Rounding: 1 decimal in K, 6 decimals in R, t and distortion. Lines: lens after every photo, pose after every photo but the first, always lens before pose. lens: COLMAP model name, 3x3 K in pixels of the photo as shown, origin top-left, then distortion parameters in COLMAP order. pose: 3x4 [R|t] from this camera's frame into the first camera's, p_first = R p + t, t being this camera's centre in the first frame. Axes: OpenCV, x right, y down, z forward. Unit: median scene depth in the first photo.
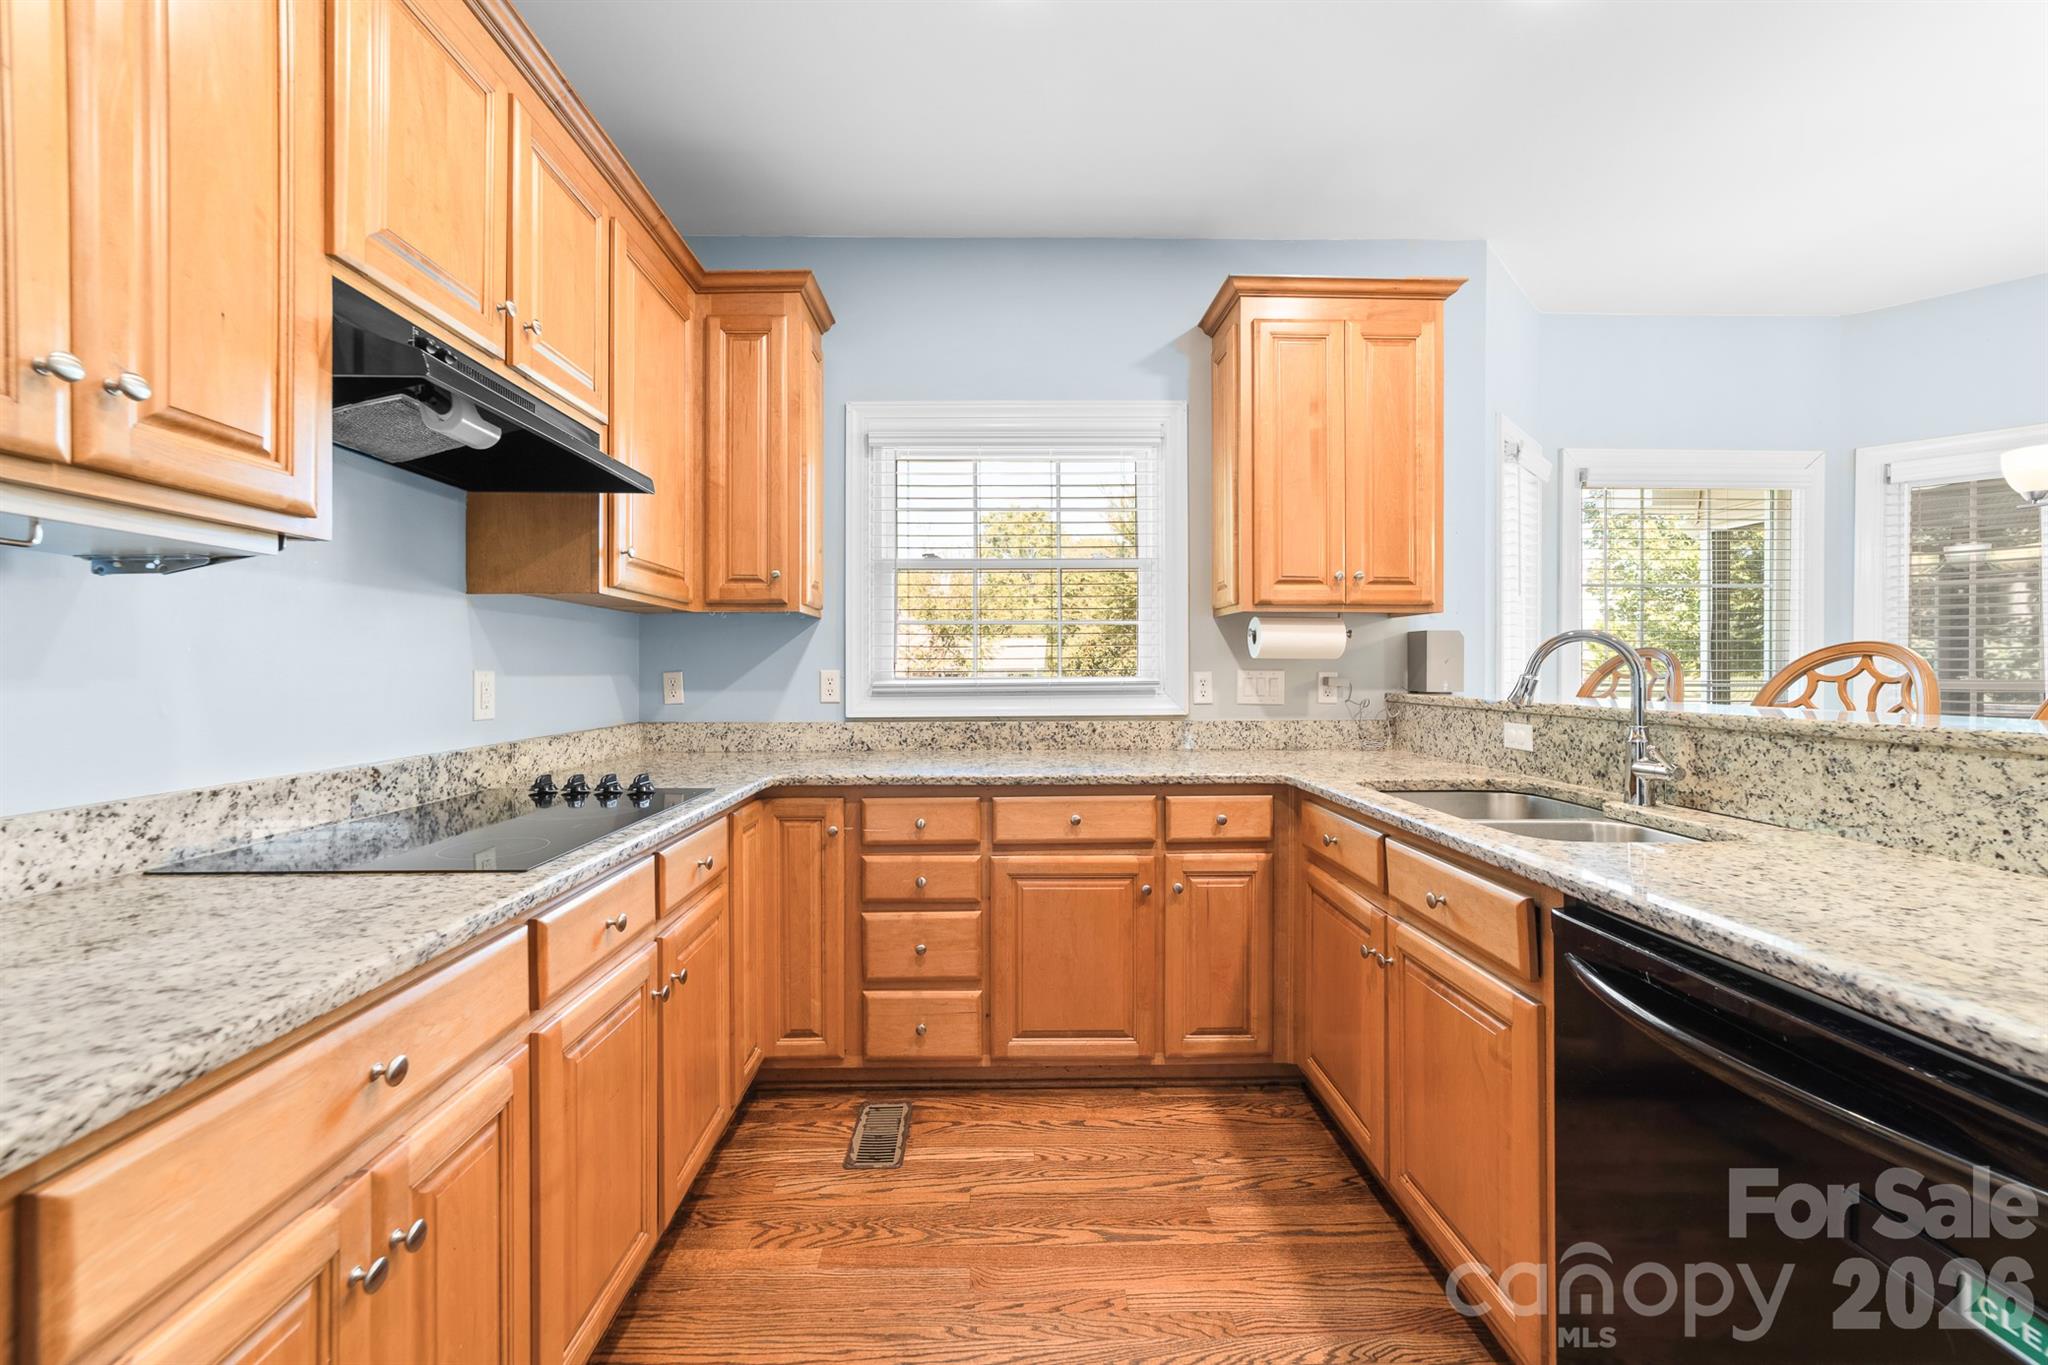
lens RADIAL K [[792.1, 0, 1007.6], [0, 792.1, 667.8], [0, 0, 1]] dist [-0.014801, 0.007381]
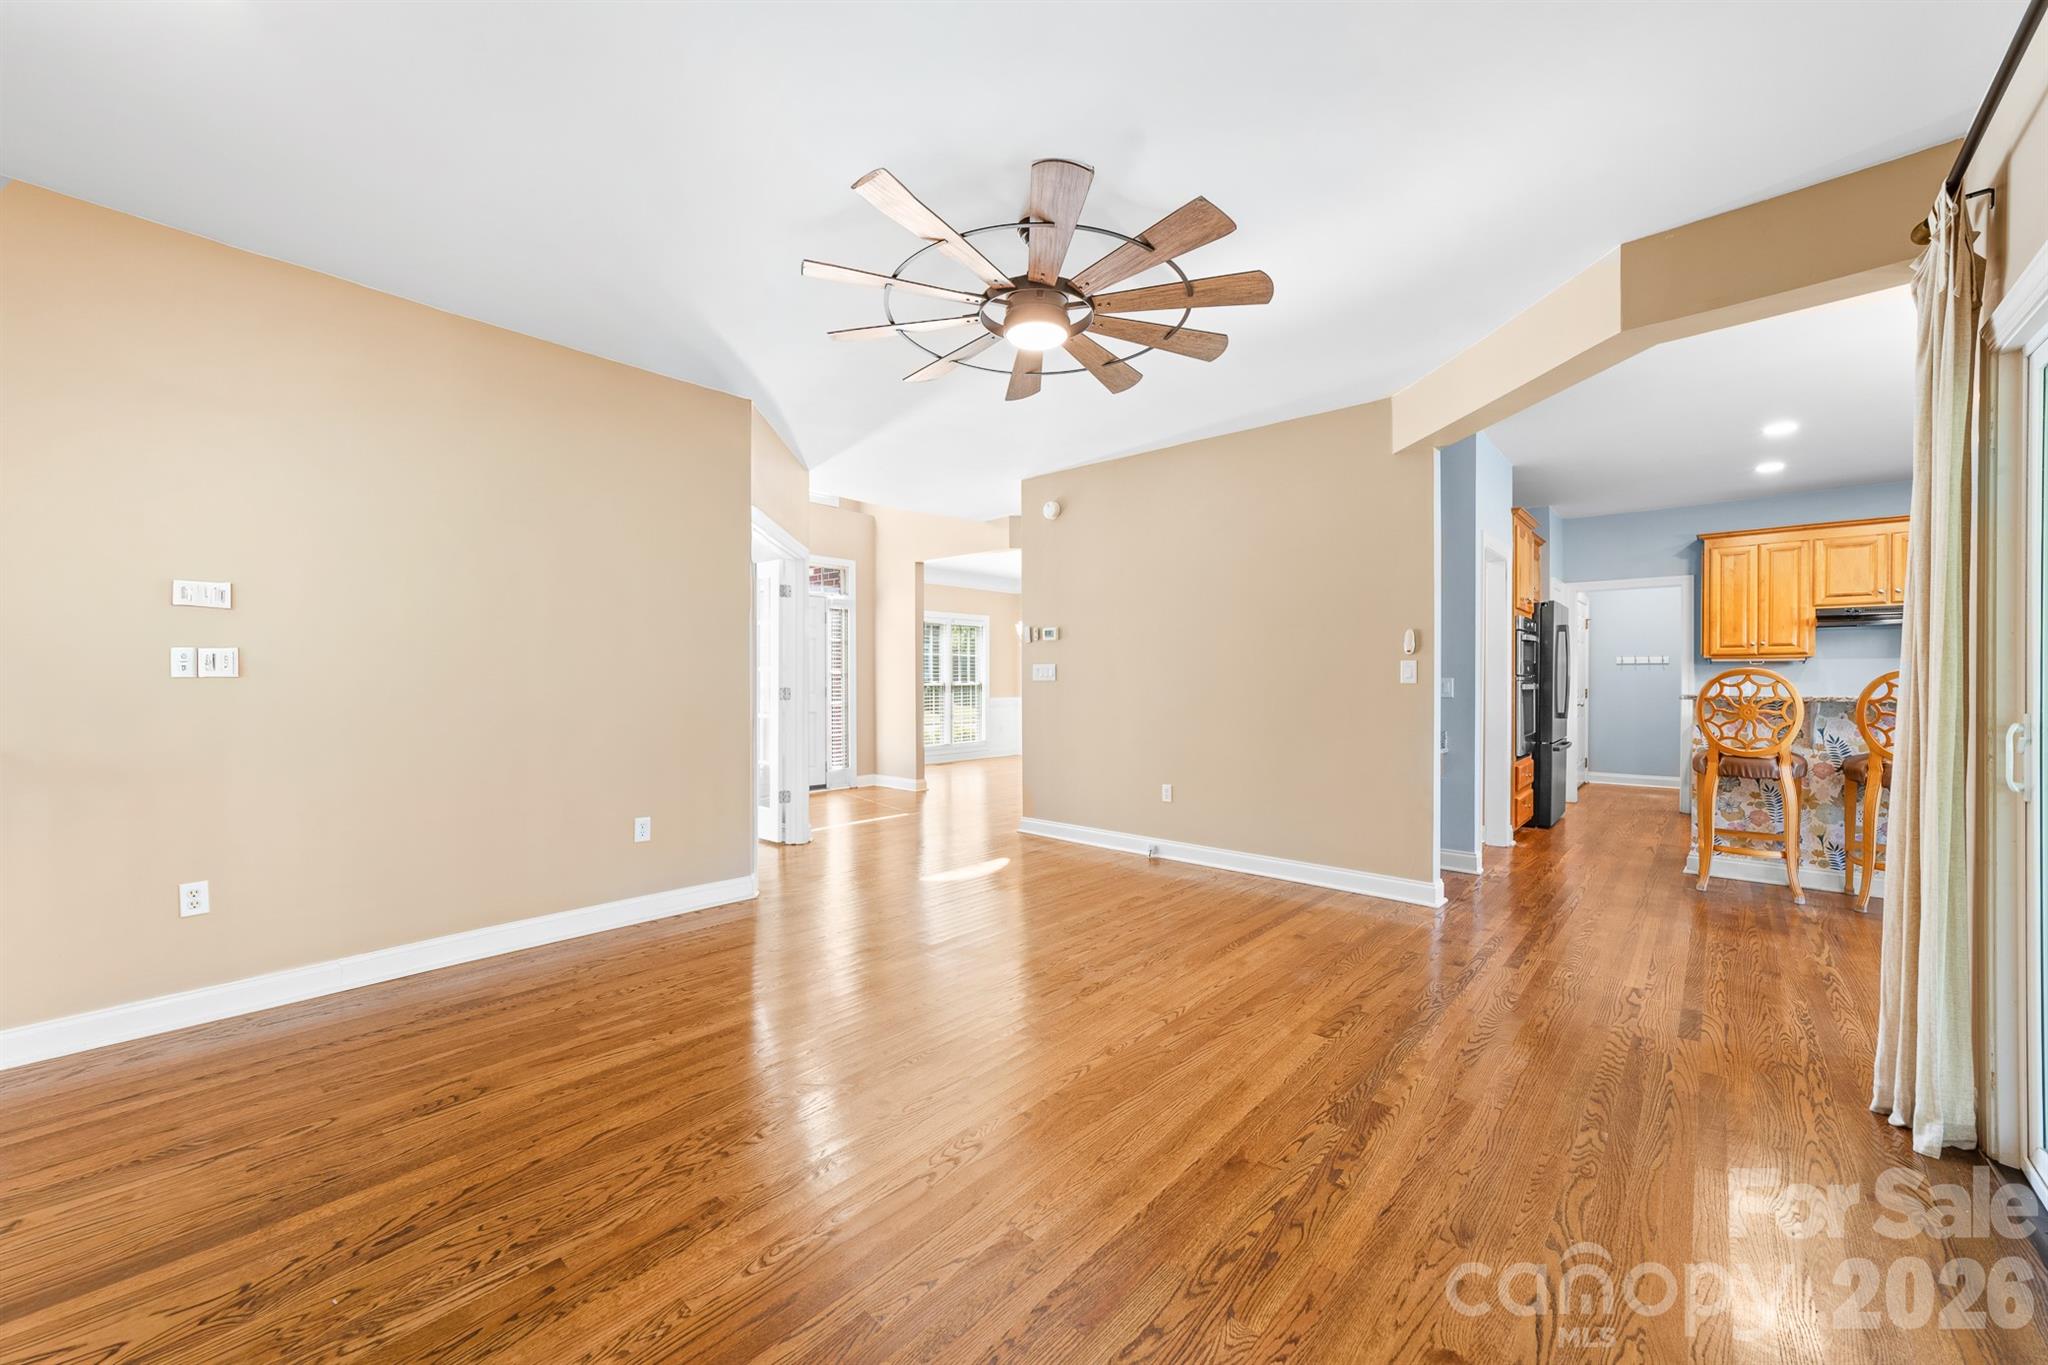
lens RADIAL K [[785.8, 0, 1012.2], [0, 785.8, 675.5], [0, 0, 1]] dist [-0.001455, 0.000512]
pose [[-0.680710, -0.002272, -0.732550, 3.858584], [0.000145, 0.999995, -0.003235, -0.007204], [0.732553, -0.002308, -0.680706, 0.349762]]
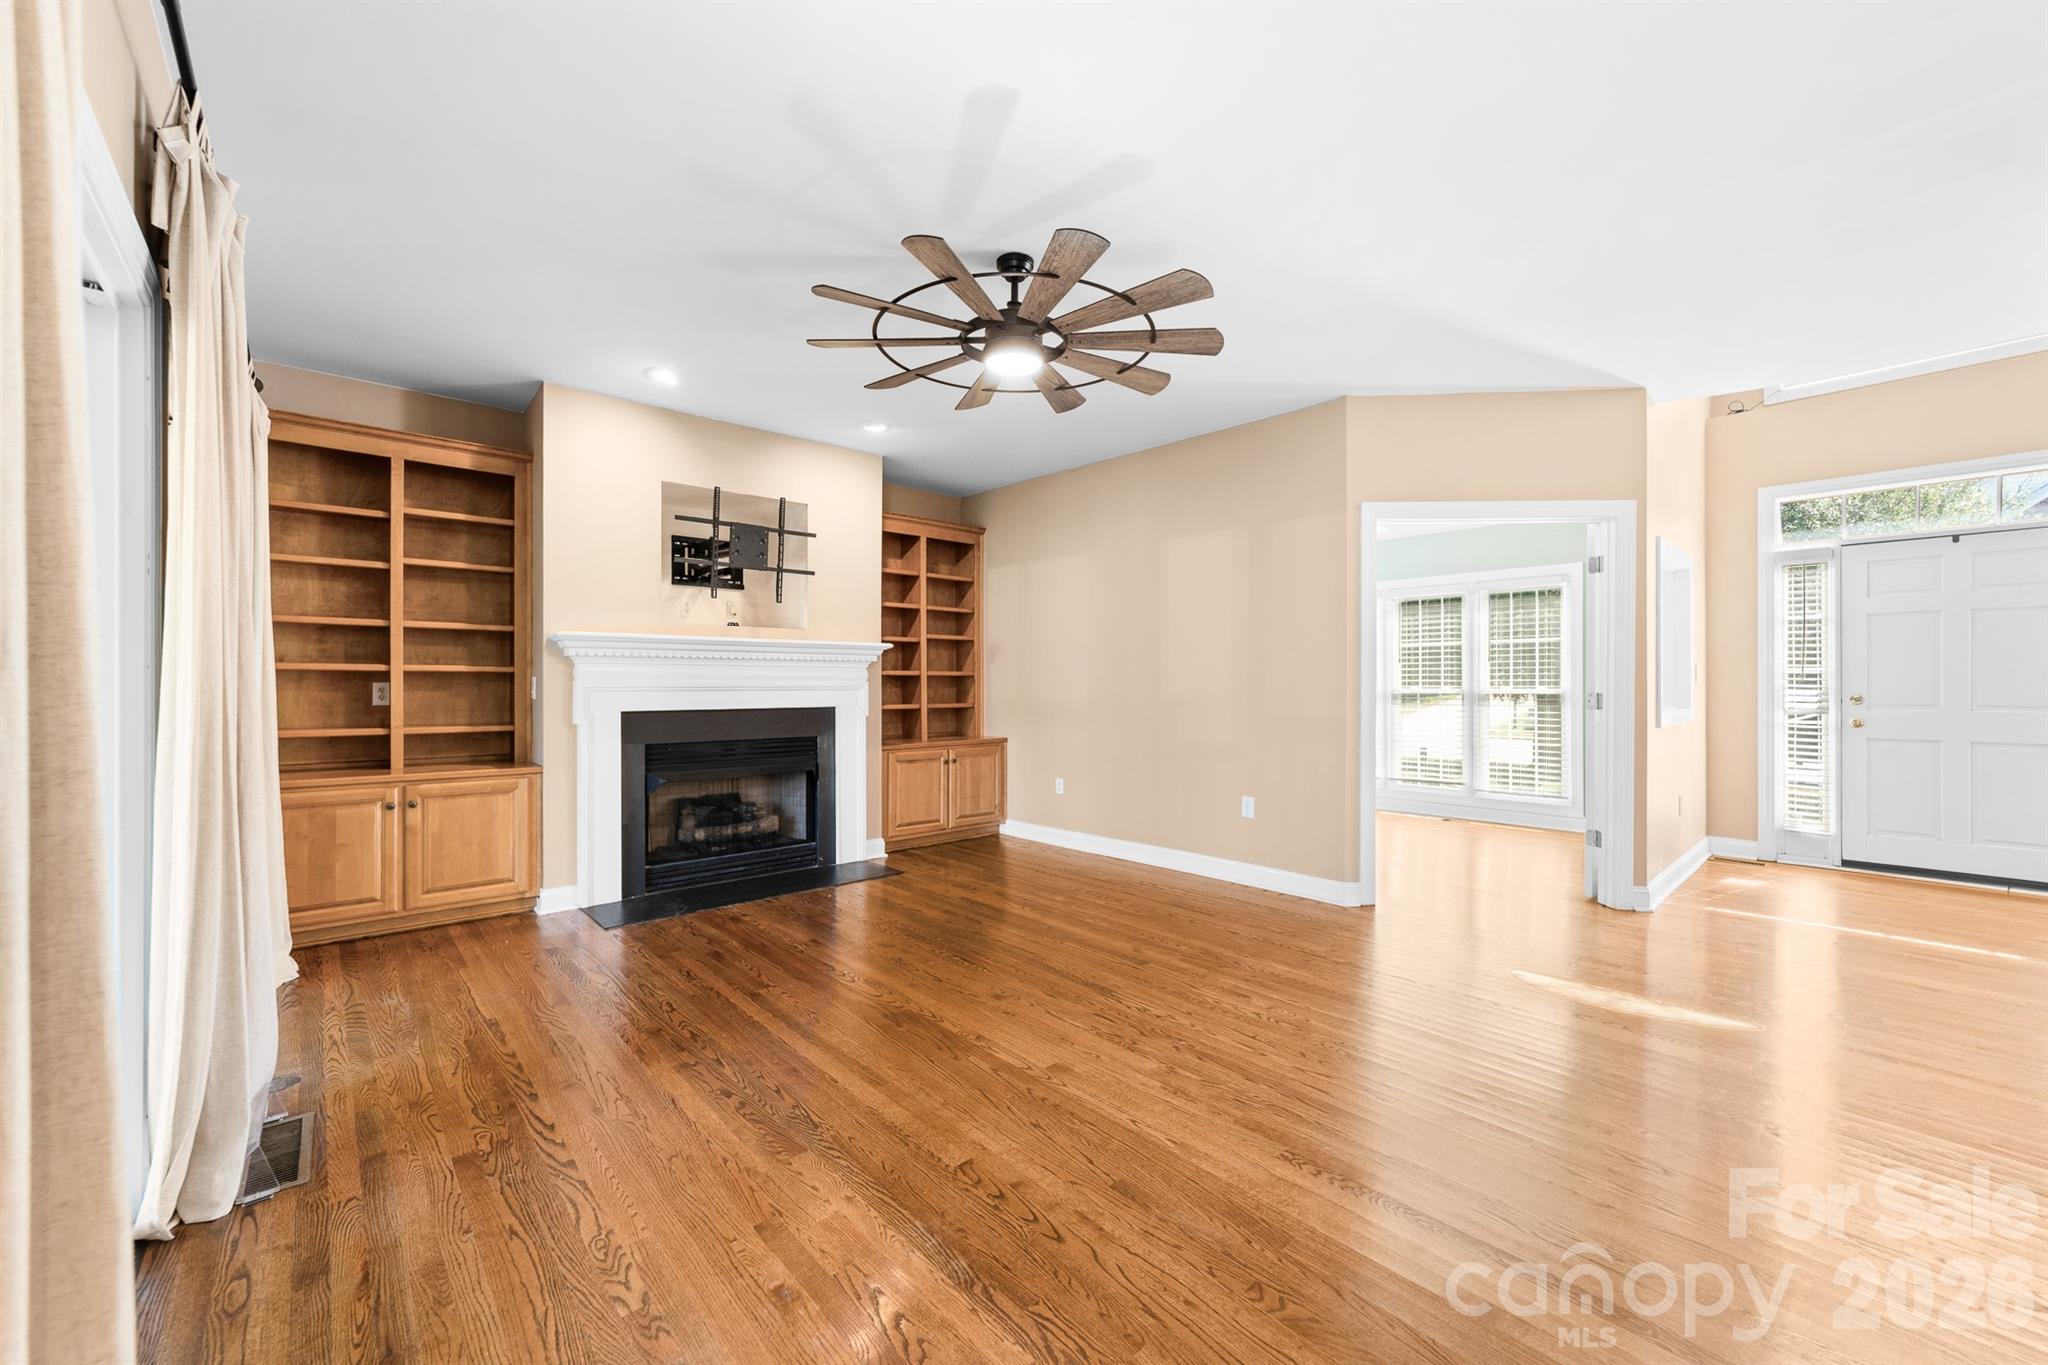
lens RADIAL K [[792.1, 0, 1000.2], [0, 792.1, 683.1], [0, 0, 1]] dist [-0.014801, 0.007381]
pose [[-0.646491, 0.000360, 0.762921, 1.843132], [0.000611, 1.000000, 0.000046, -0.002248], [-0.762921, 0.000496, -0.646491, 0.422440]]
